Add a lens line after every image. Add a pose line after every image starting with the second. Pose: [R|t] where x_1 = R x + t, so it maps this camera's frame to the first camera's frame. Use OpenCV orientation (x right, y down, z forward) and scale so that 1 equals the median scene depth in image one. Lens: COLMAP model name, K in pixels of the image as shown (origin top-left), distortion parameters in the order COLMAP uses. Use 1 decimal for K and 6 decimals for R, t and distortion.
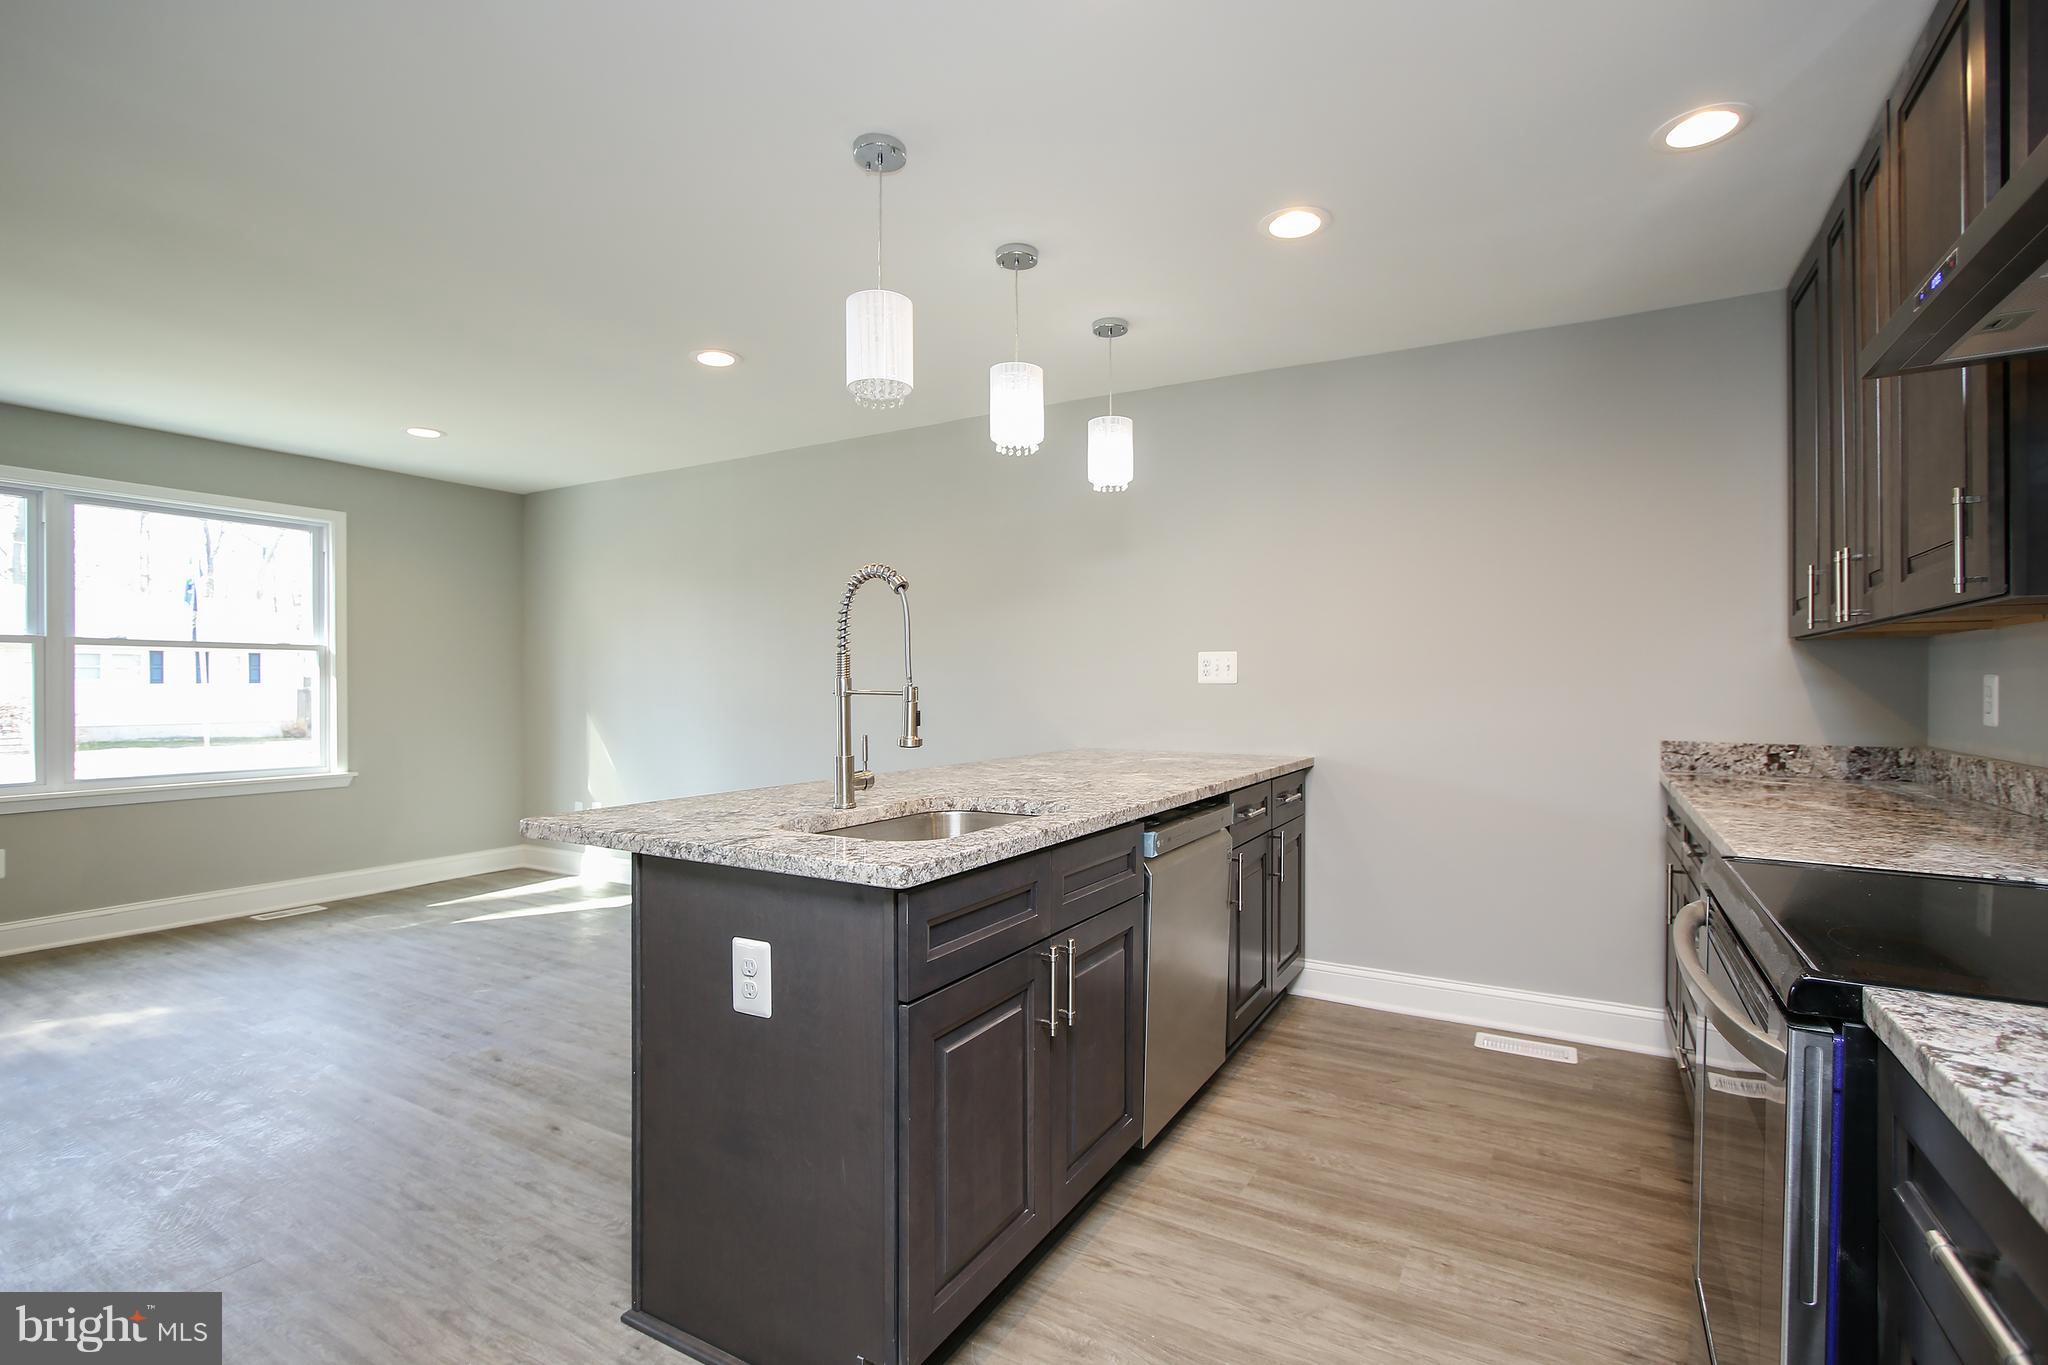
lens RADIAL K [[949.8, 0, 1030.2], [0, 949.8, 686.1], [0, 0, 1]] dist [-0.002811, 0.000165]
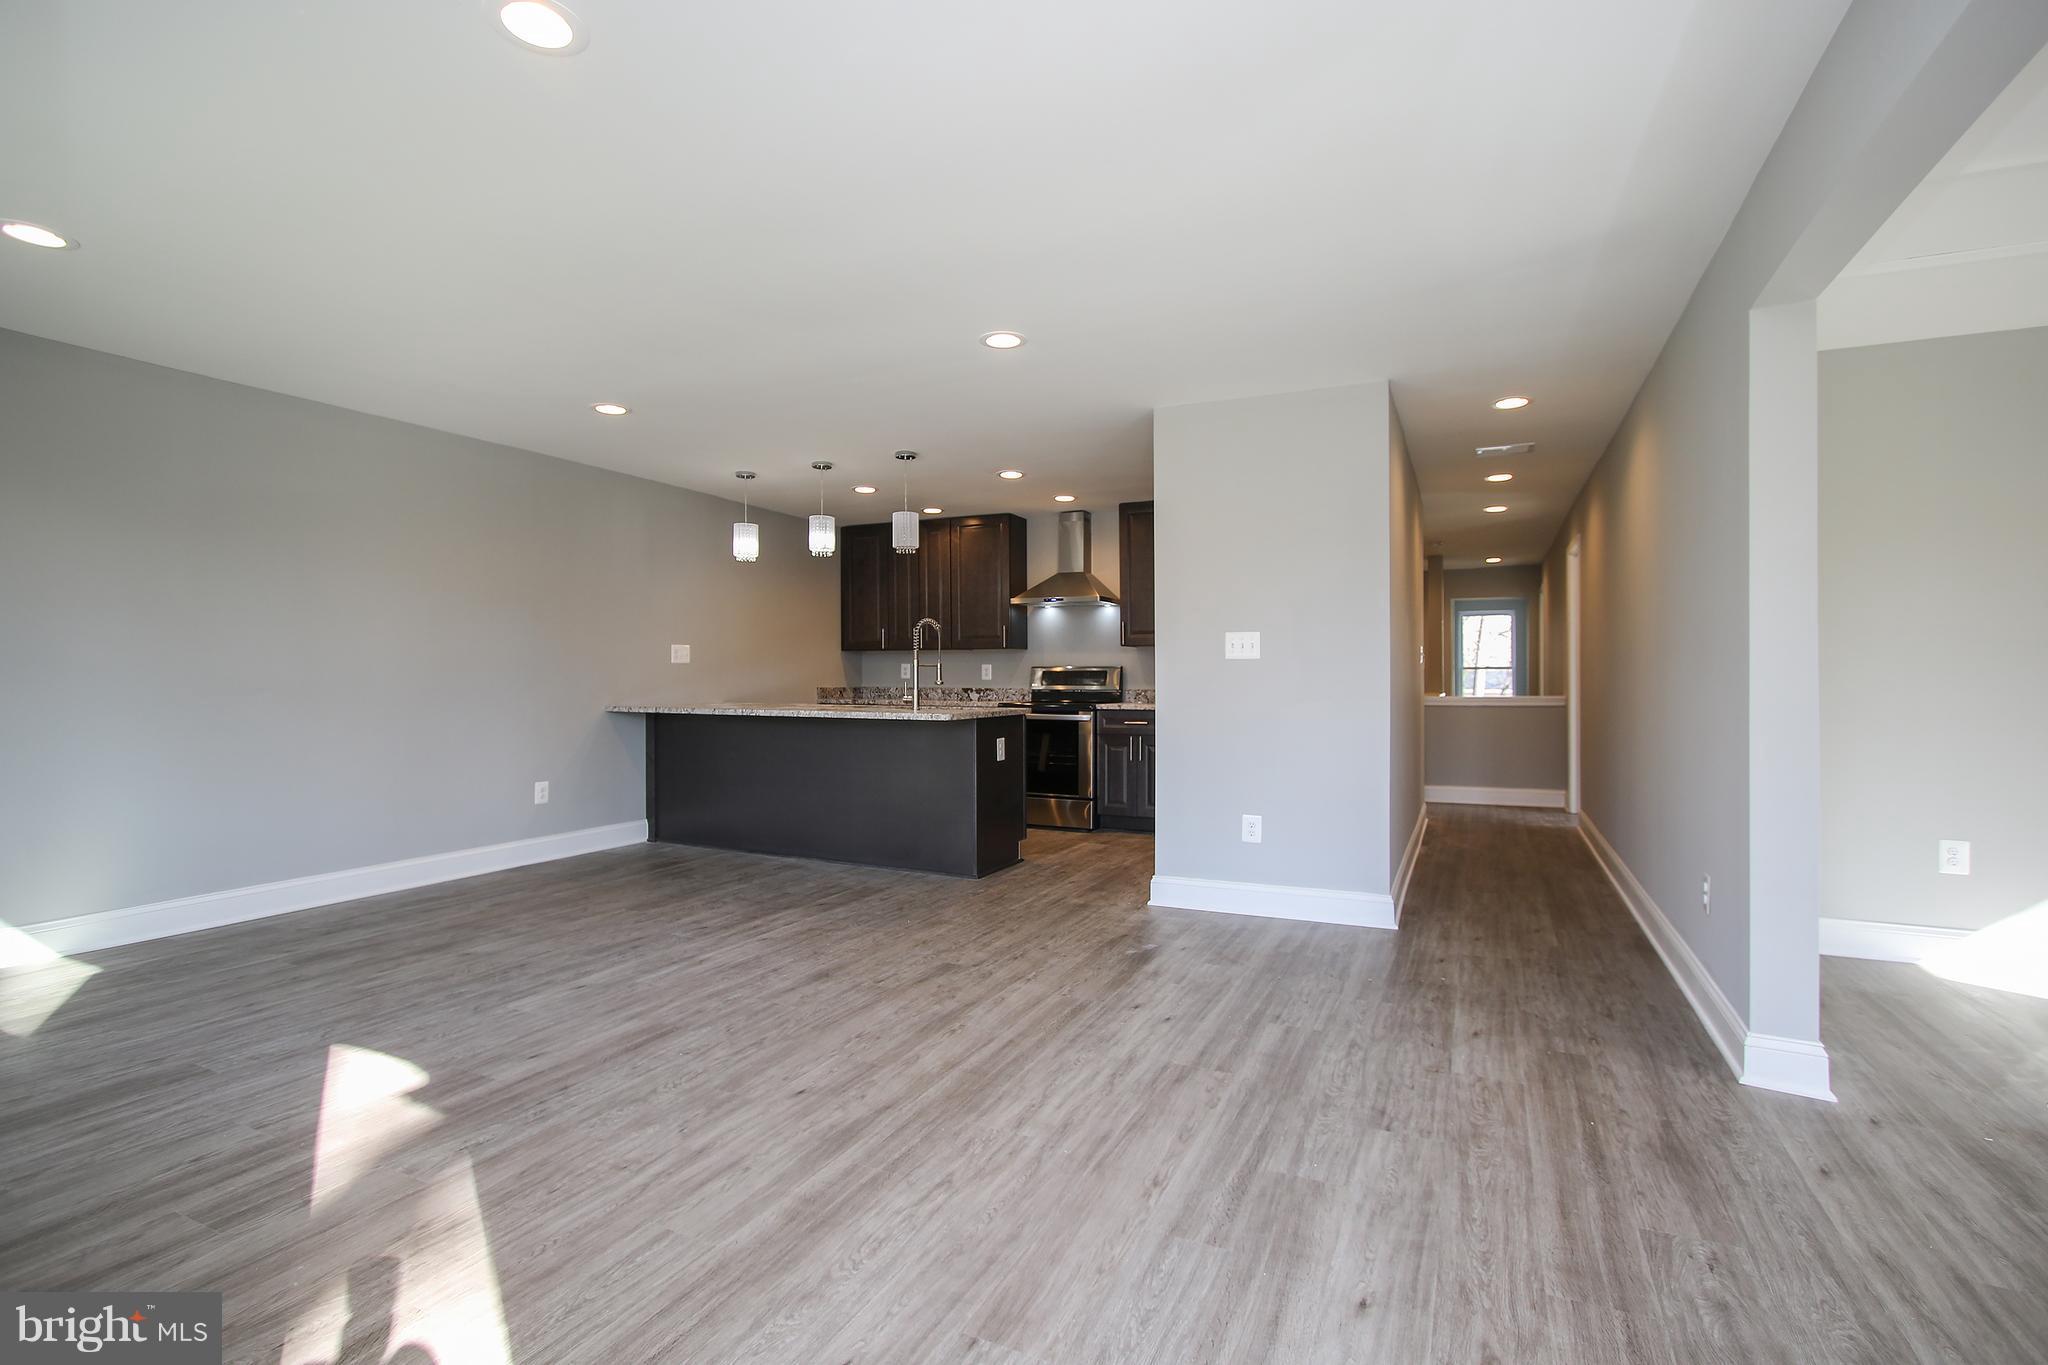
lens RADIAL K [[929.9, 0, 1045.7], [0, 929.9, 702.9], [0, 0, 1]] dist [-0.015938, -0.000099]
pose [[-0.101084, -0.029642, 0.994436, -1.808616], [-0.001843, 0.999560, 0.029607, 0.018805], [-0.994876, 0.001160, -0.101094, 0.585068]]
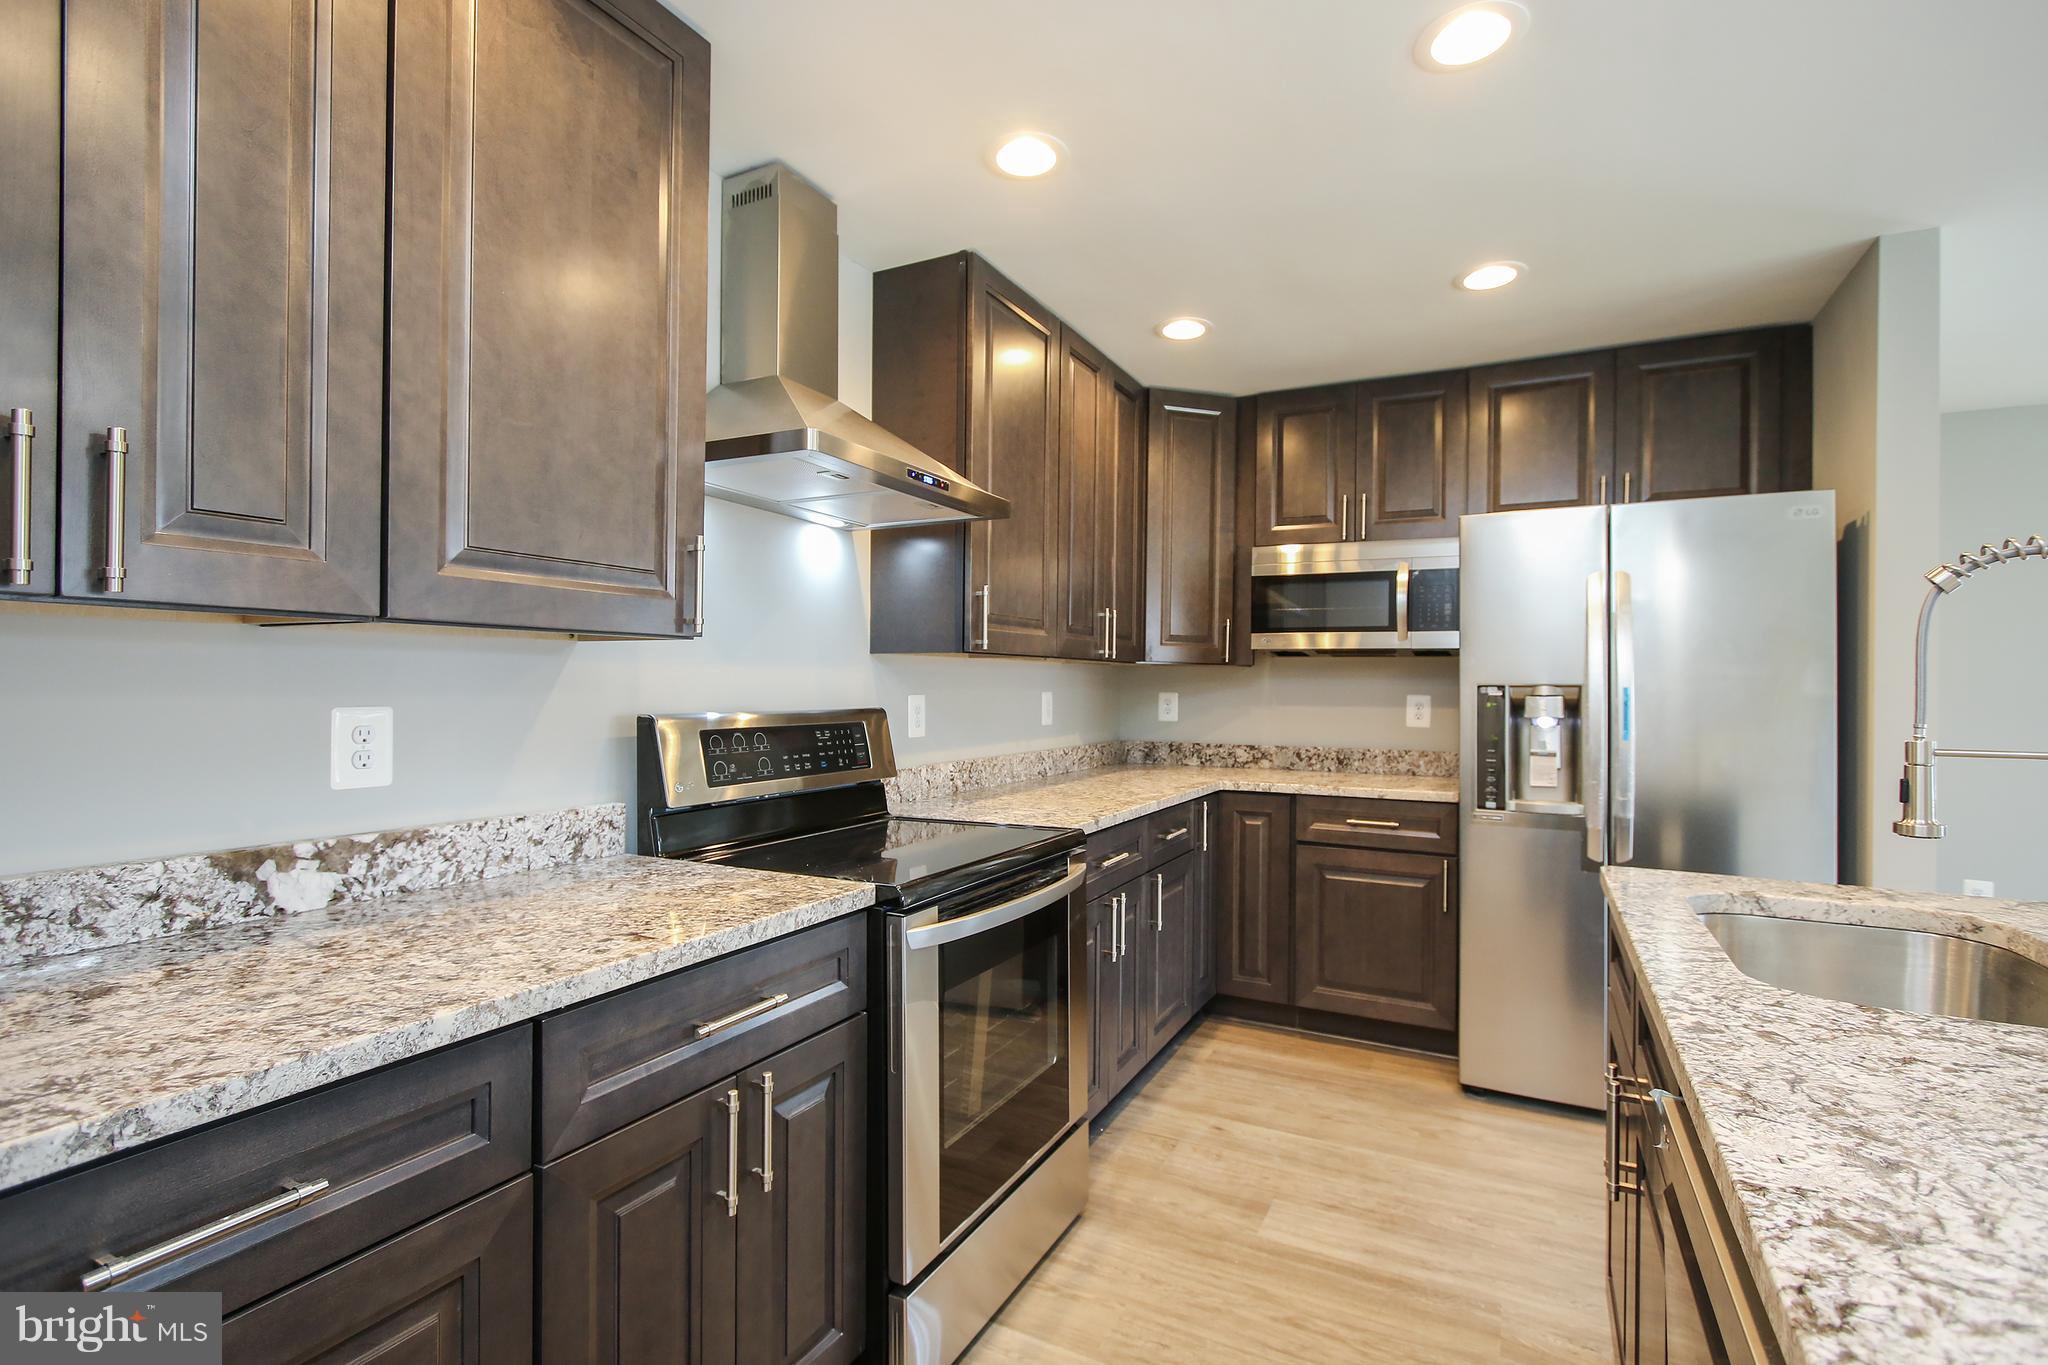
lens RADIAL K [[949.8, 0, 1030.2], [0, 949.8, 686.1], [0, 0, 1]] dist [-0.002811, 0.000165]
pose [[-0.998175, -0.006883, -0.059998, 0.315221], [-0.006809, 0.999976, -0.001428, -0.021761], [0.060006, -0.001017, -0.998197, 0.973491]]
